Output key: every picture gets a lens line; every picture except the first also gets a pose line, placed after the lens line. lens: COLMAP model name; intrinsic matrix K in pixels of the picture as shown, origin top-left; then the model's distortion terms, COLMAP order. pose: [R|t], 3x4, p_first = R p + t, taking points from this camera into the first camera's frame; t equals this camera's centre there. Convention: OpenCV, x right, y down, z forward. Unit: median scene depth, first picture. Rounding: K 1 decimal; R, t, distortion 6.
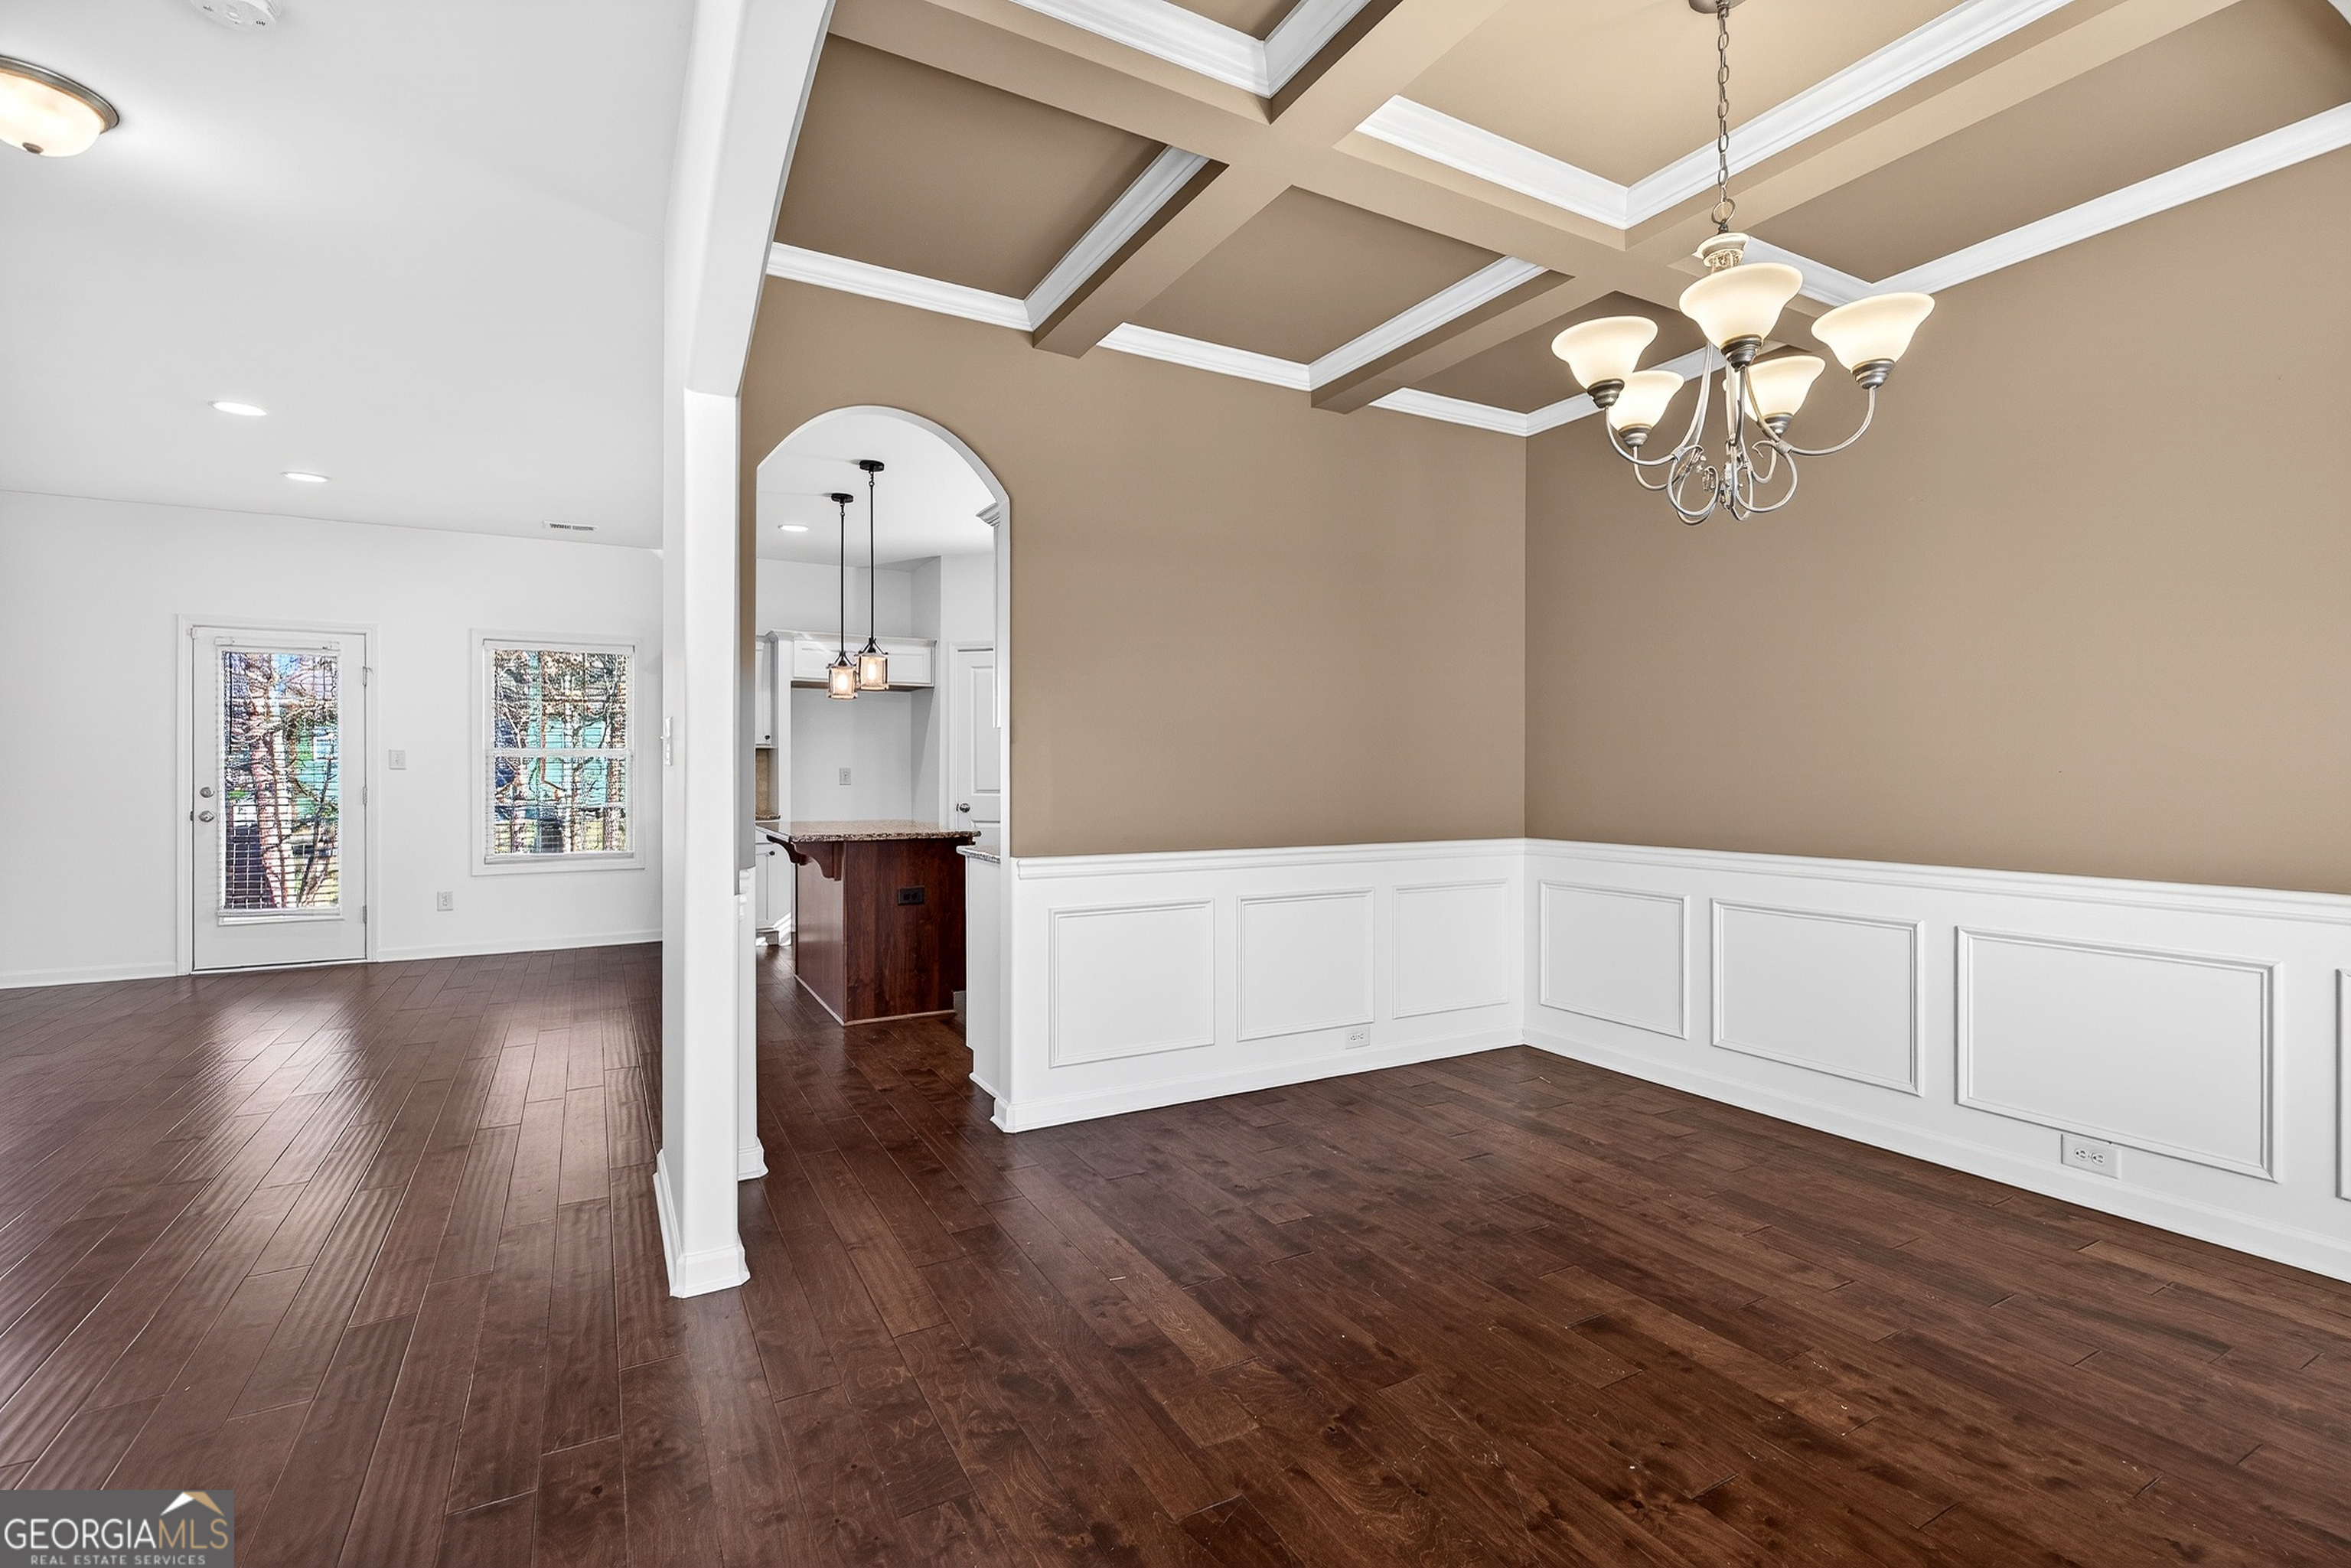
lens RADIAL K [[1073.9, 0, 1199.8], [0, 1073.9, 767.7], [0, 0, 1]] dist [-0.002243, 0.000435]
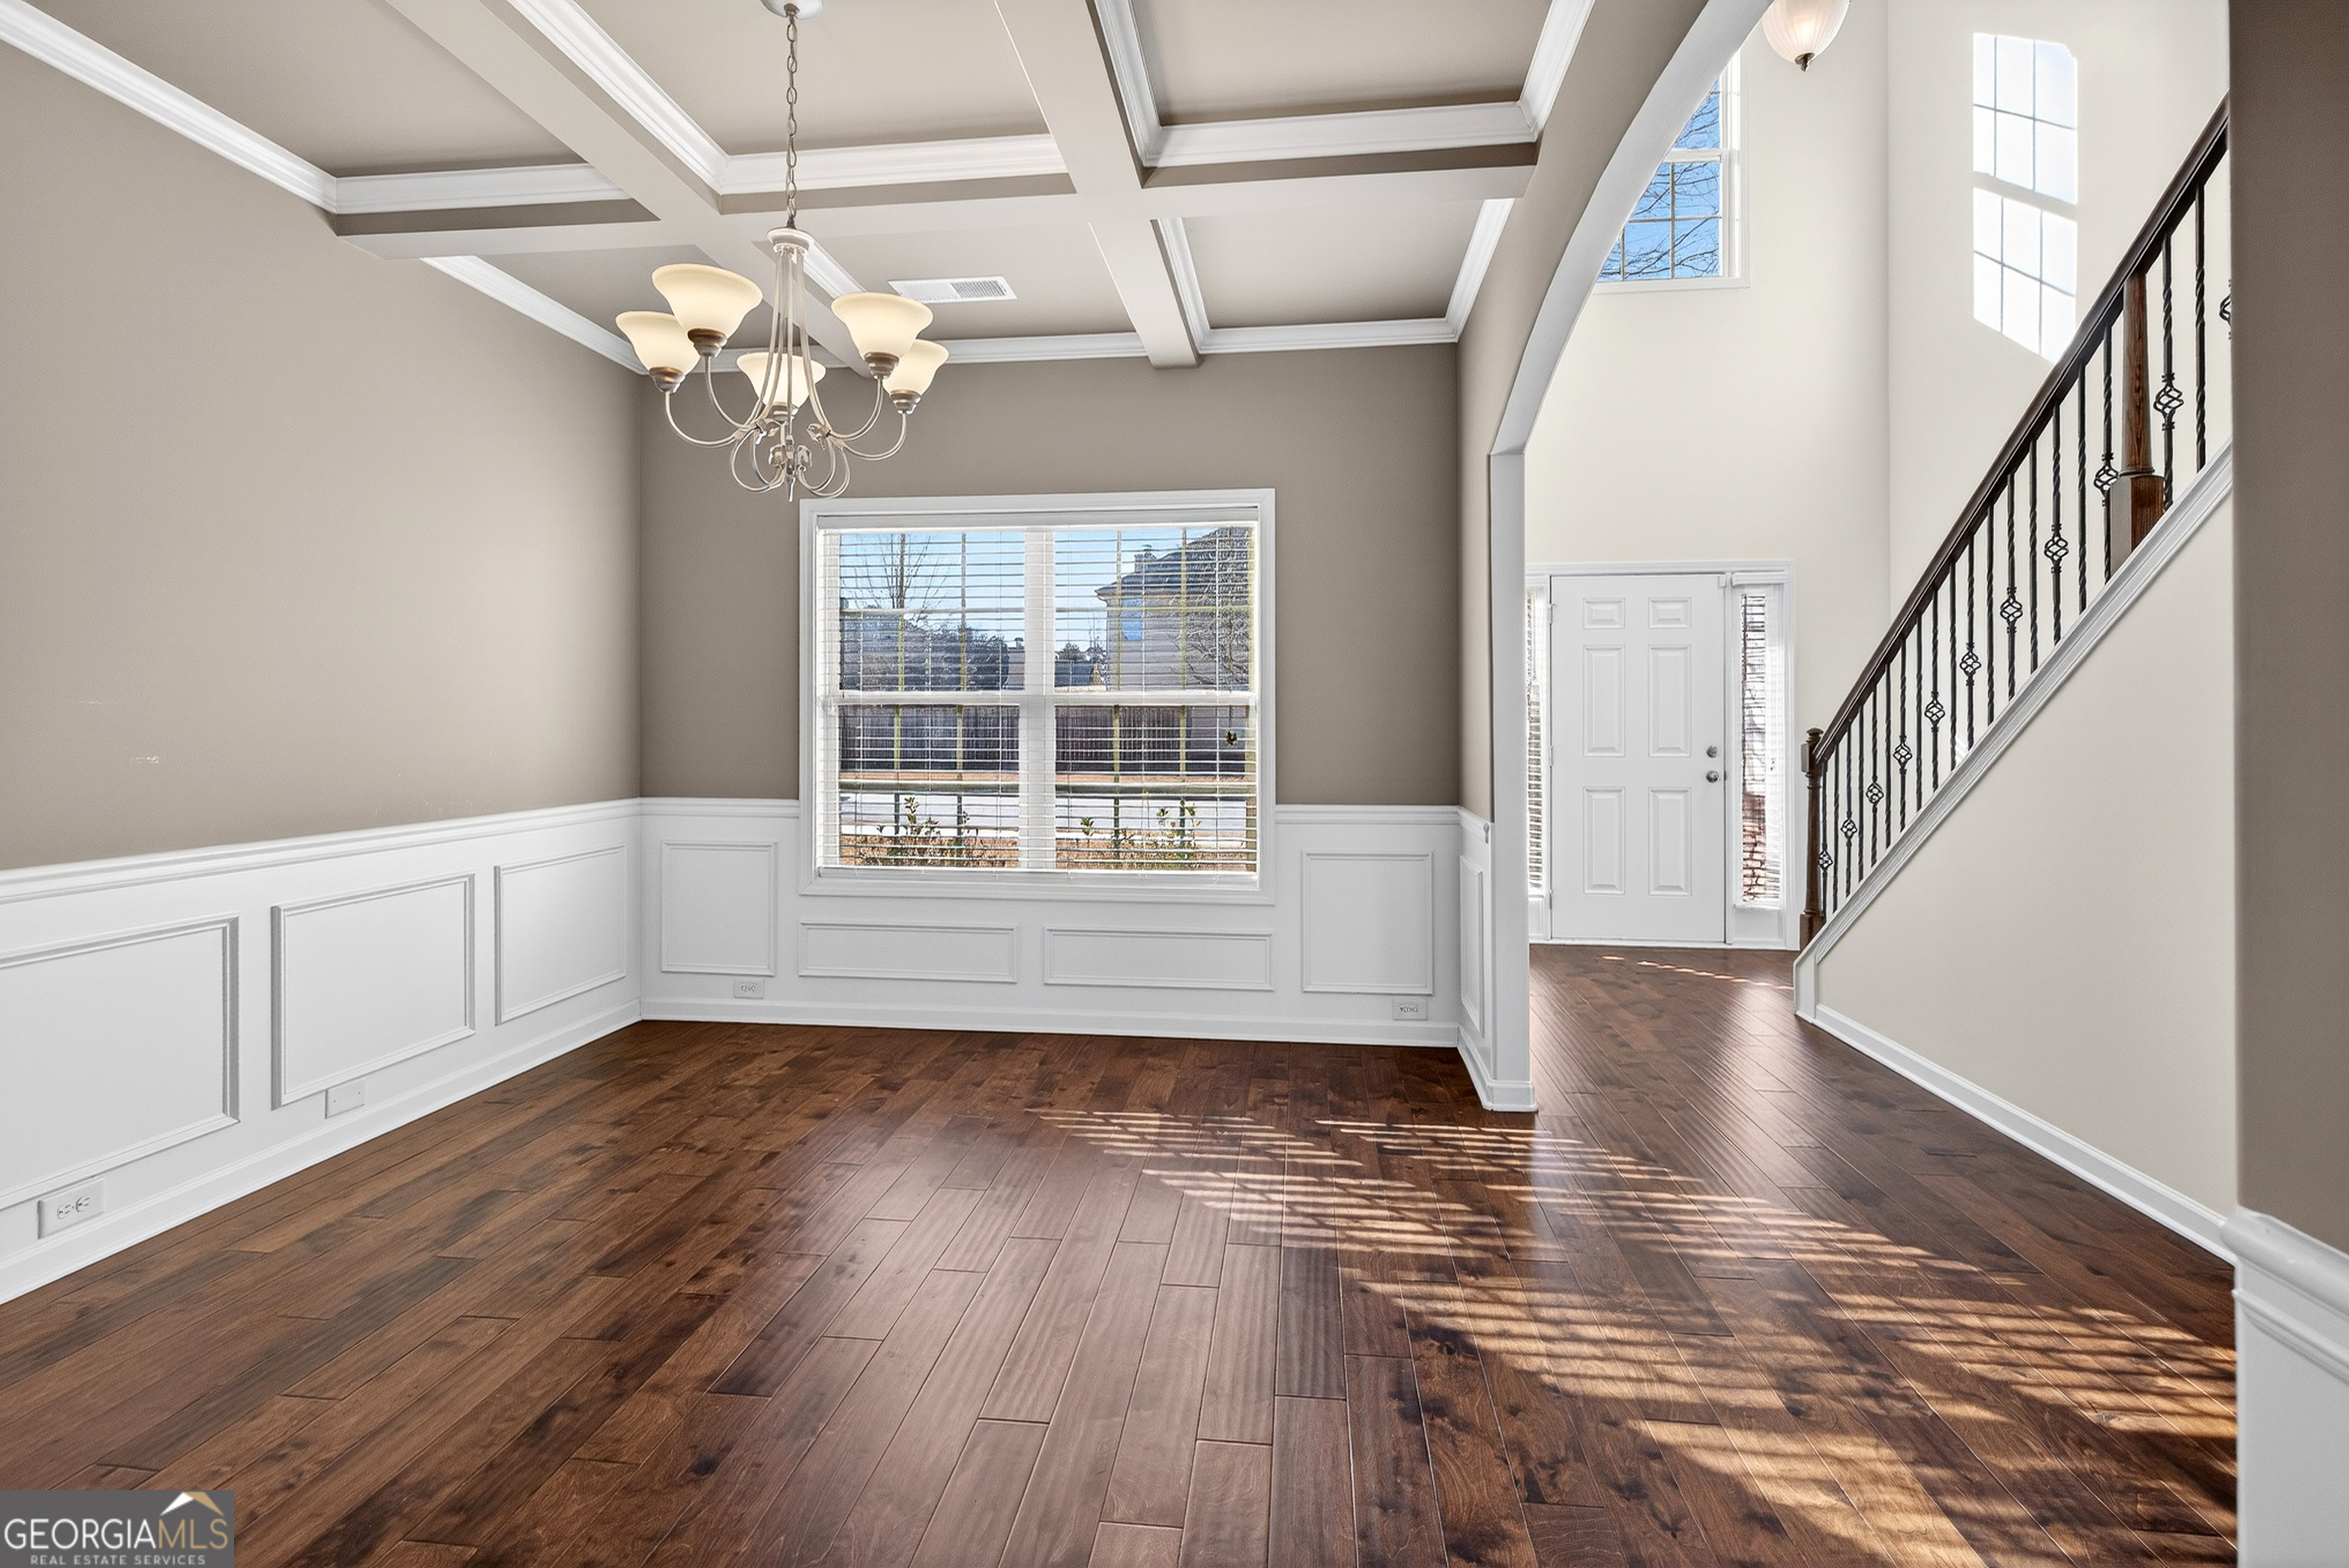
lens RADIAL K [[1072.9, 0, 1153.3], [0, 1072.9, 720.6], [0, 0, 1]] dist [-0.002243, 0.000435]
pose [[-0.787582, 0.003313, 0.616201, -0.365949], [-0.000390, 0.999983, -0.005874, -0.001759], [-0.616209, -0.004866, -0.787567, 1.321167]]
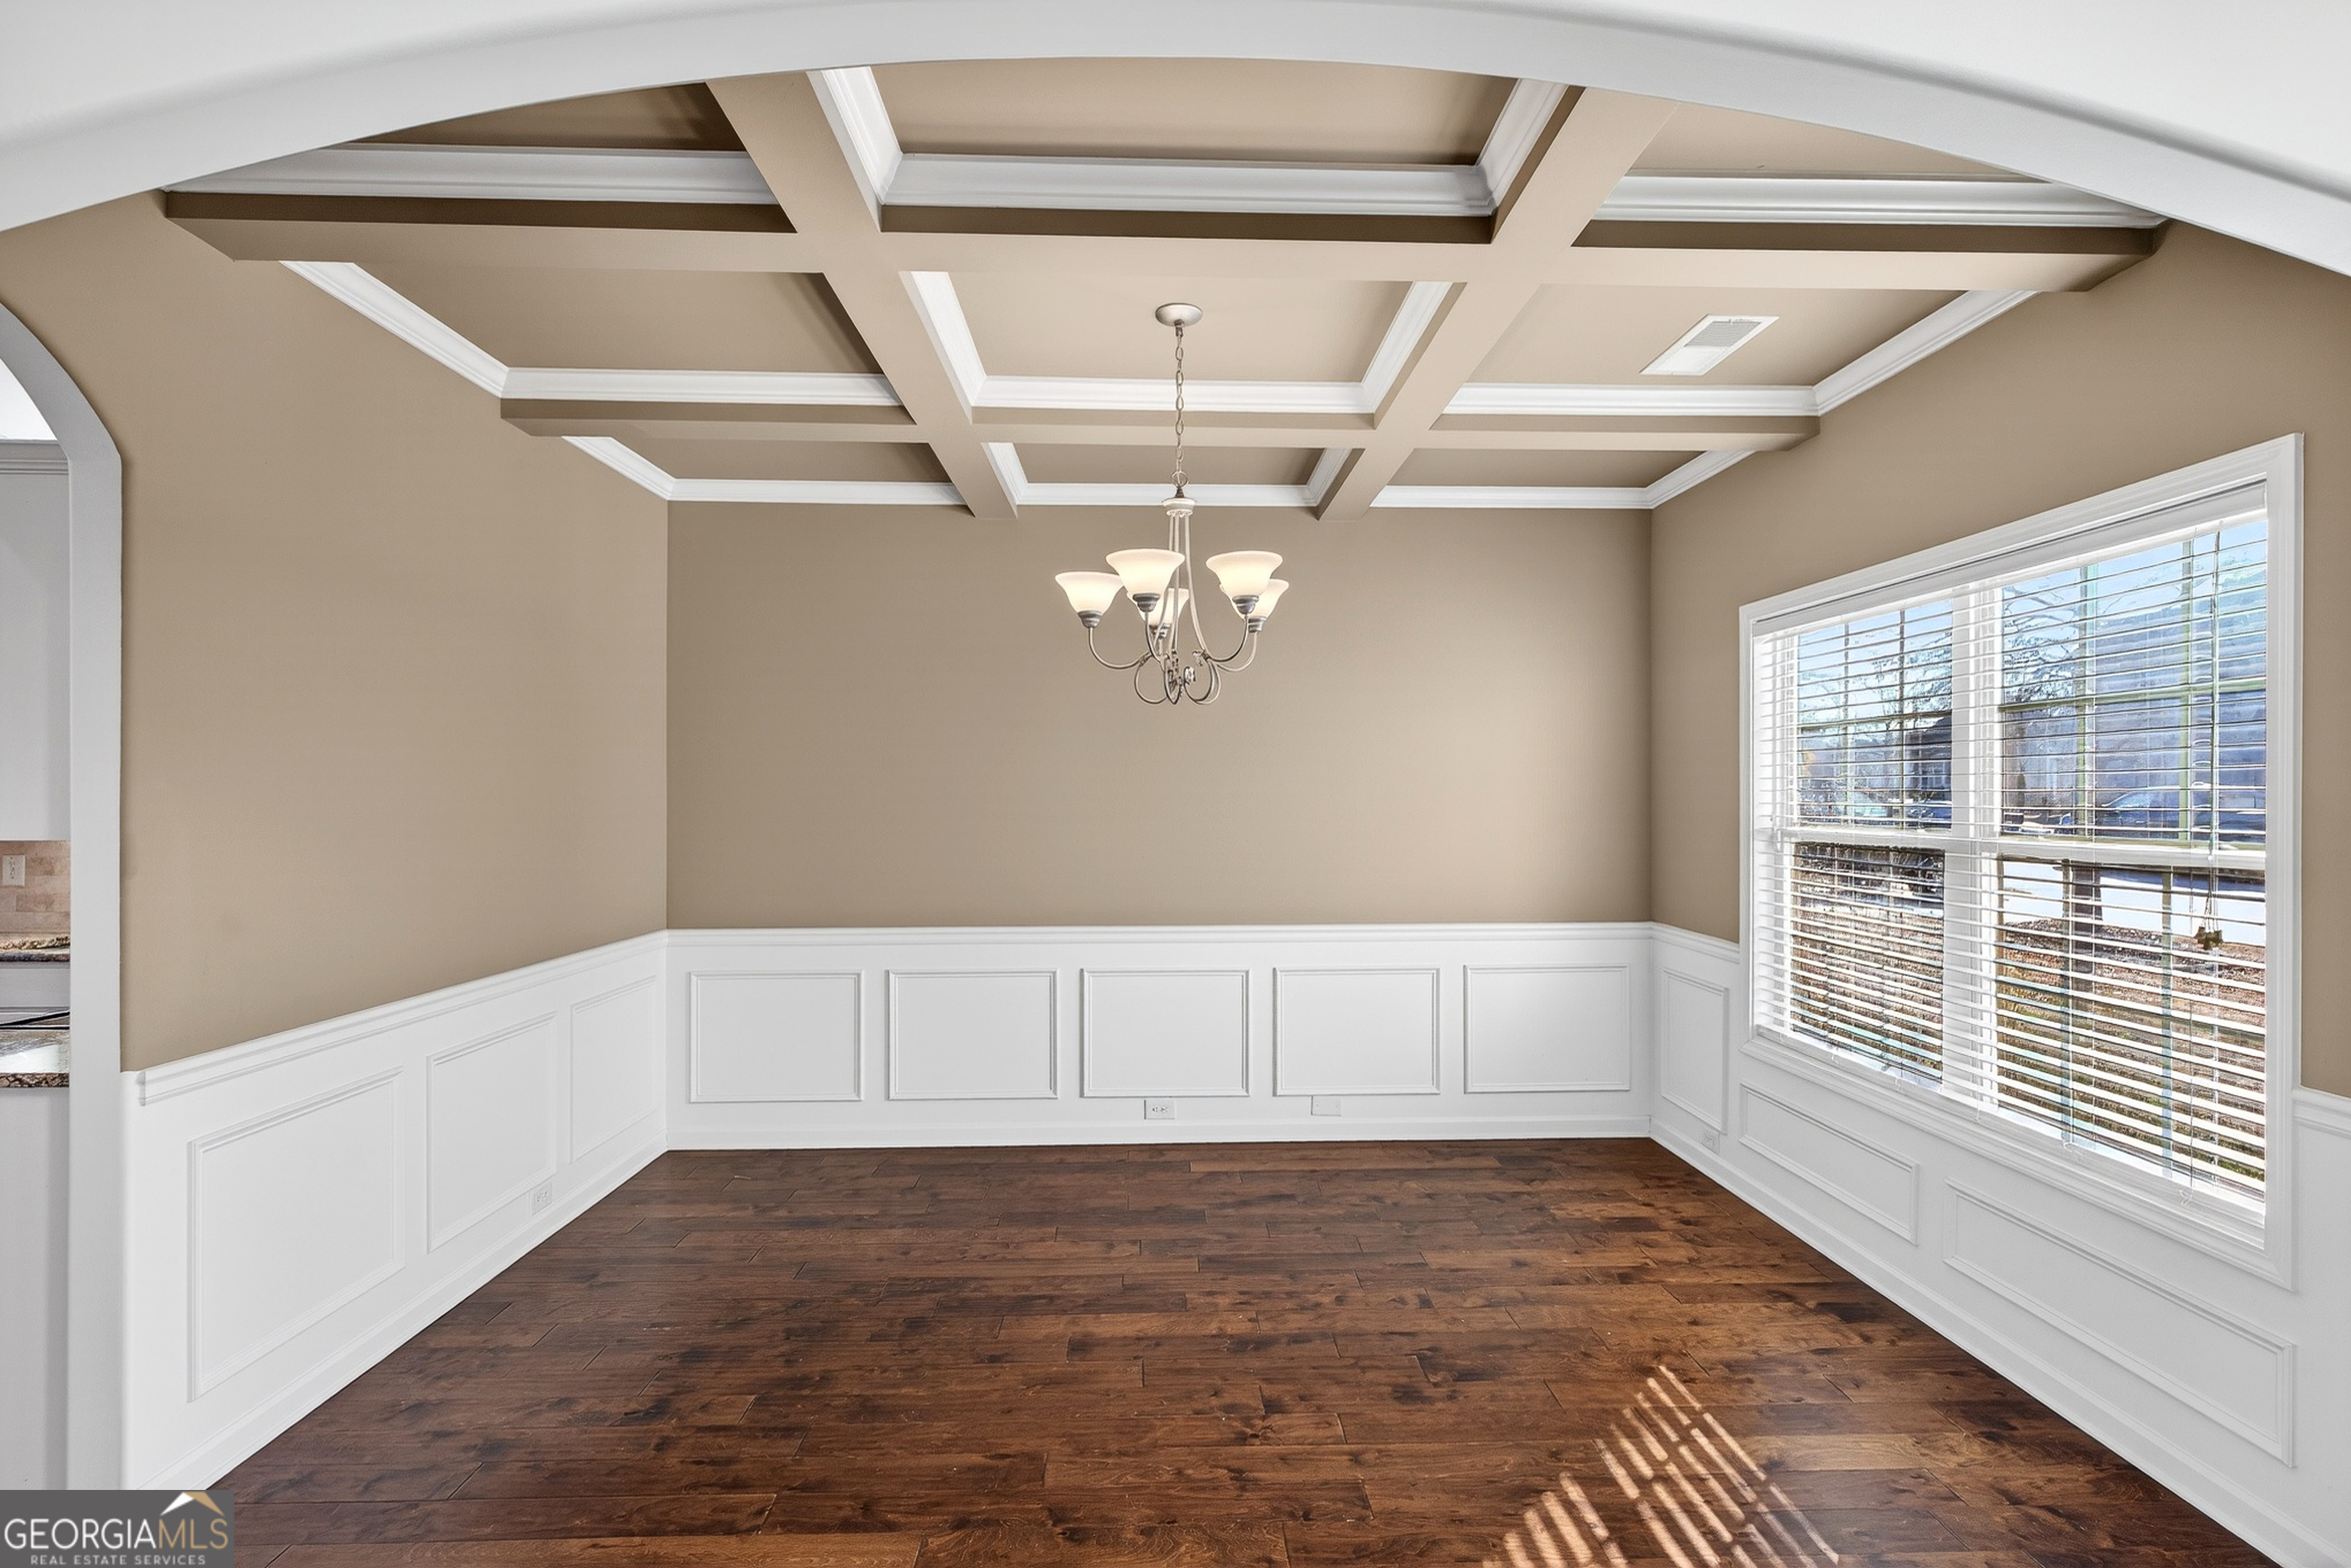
lens RADIAL K [[1073.9, 0, 1201.9], [0, 1073.9, 795.2], [0, 0, 1]] dist [-0.002243, 0.000435]
pose [[0.461086, 0.004844, 0.887342, -0.577792], [-0.002384, 0.999988, -0.004220, -0.089970], [-0.887352, -0.000170, 0.461092, 0.285308]]
